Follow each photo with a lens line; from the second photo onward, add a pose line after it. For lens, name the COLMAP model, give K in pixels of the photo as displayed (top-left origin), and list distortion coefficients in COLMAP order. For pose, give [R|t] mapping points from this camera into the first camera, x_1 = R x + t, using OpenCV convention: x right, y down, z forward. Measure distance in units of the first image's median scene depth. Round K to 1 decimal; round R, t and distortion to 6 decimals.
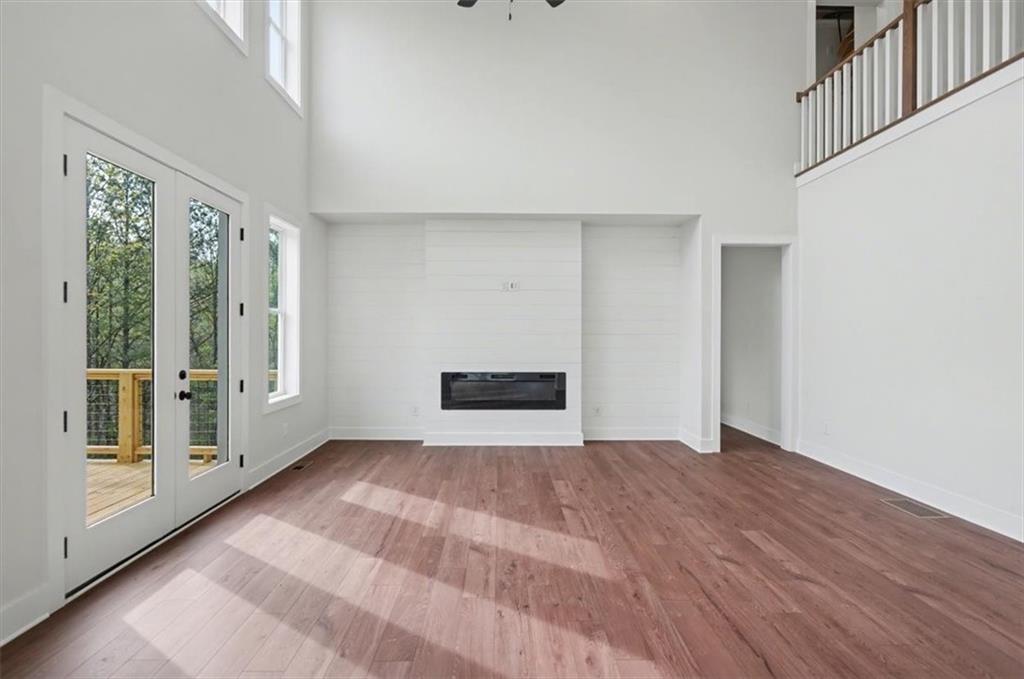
lens RADIAL K [[475.0, 0, 505.6], [0, 475.0, 336.6], [0, 0, 1]] dist [-0.009497, 0.000144]
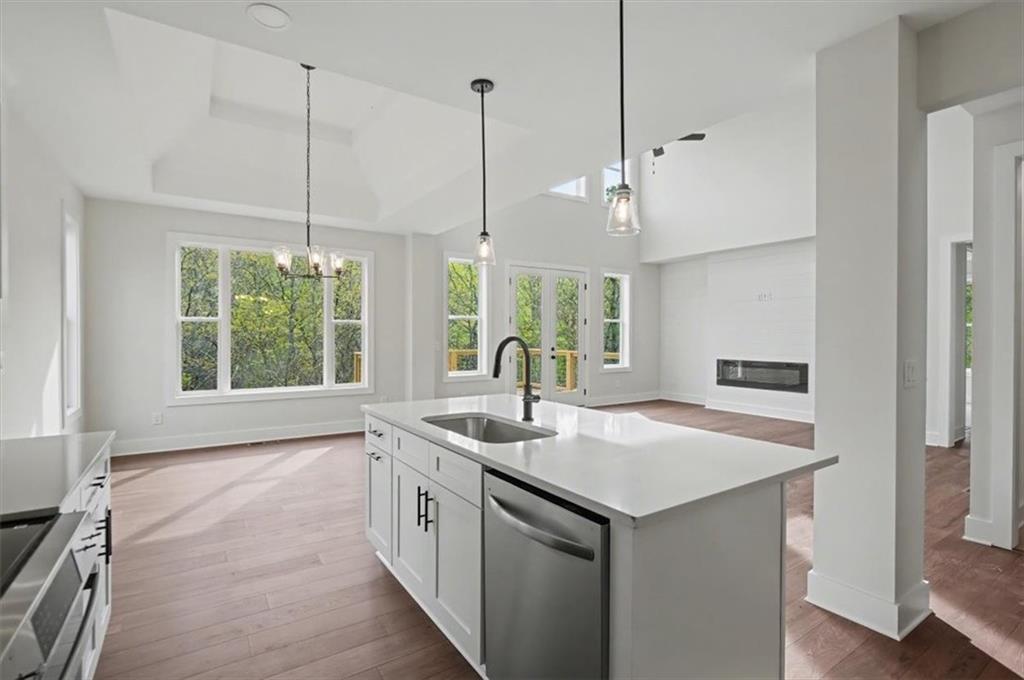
lens RADIAL K [[484.9, 0, 512.0], [0, 484.9, 340.0], [0, 0, 1]] dist [-0.009645, -0.000133]
pose [[0.546633, 0.005460, -0.837355, 1.136908], [-0.003821, 0.999985, 0.004026, 0.018928], [0.837364, 0.000998, 0.546645, -0.498928]]
